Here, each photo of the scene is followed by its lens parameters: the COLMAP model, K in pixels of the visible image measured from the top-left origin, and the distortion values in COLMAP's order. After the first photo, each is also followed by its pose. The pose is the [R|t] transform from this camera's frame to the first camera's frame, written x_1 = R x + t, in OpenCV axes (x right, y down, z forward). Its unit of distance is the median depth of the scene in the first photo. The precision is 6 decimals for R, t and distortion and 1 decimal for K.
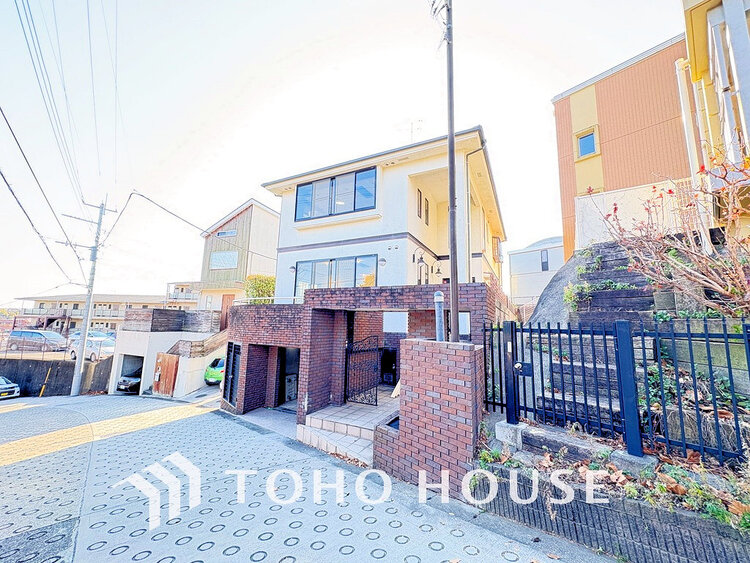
lens RADIAL K [[298.0, 0, 373.1], [0, 298.0, 280.8], [0, 0, 1]] dist [0.000324, -0.000057]
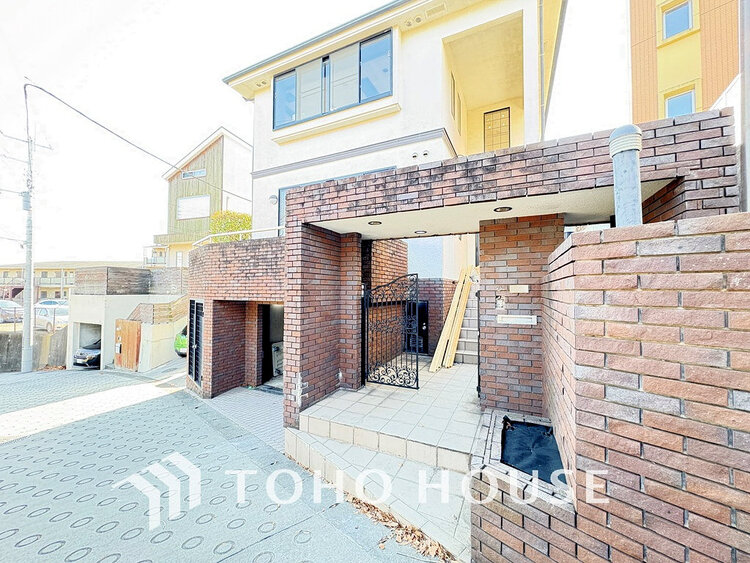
lens RADIAL K [[298.0, 0, 373.1], [0, 298.0, 280.8], [0, 0, 1]] dist [0.000324, -0.000057]
pose [[0.999470, -0.022333, 0.023668, -0.058392], [0.019489, 0.993262, 0.114238, 0.089135], [-0.026060, -0.113716, 0.993171, 0.289050]]
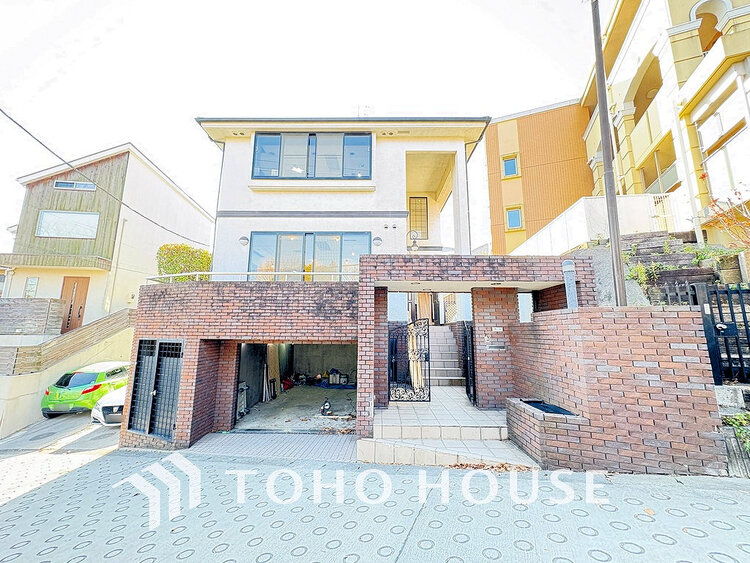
lens RADIAL K [[298.0, 0, 373.1], [0, 298.0, 280.8], [0, 0, 1]] dist [0.000324, -0.000057]
pose [[0.894664, 0.056101, 0.443203, -0.348854], [-0.049153, 0.998422, -0.027159, 0.074291], [-0.444027, 0.002514, 0.896010, 0.213138]]
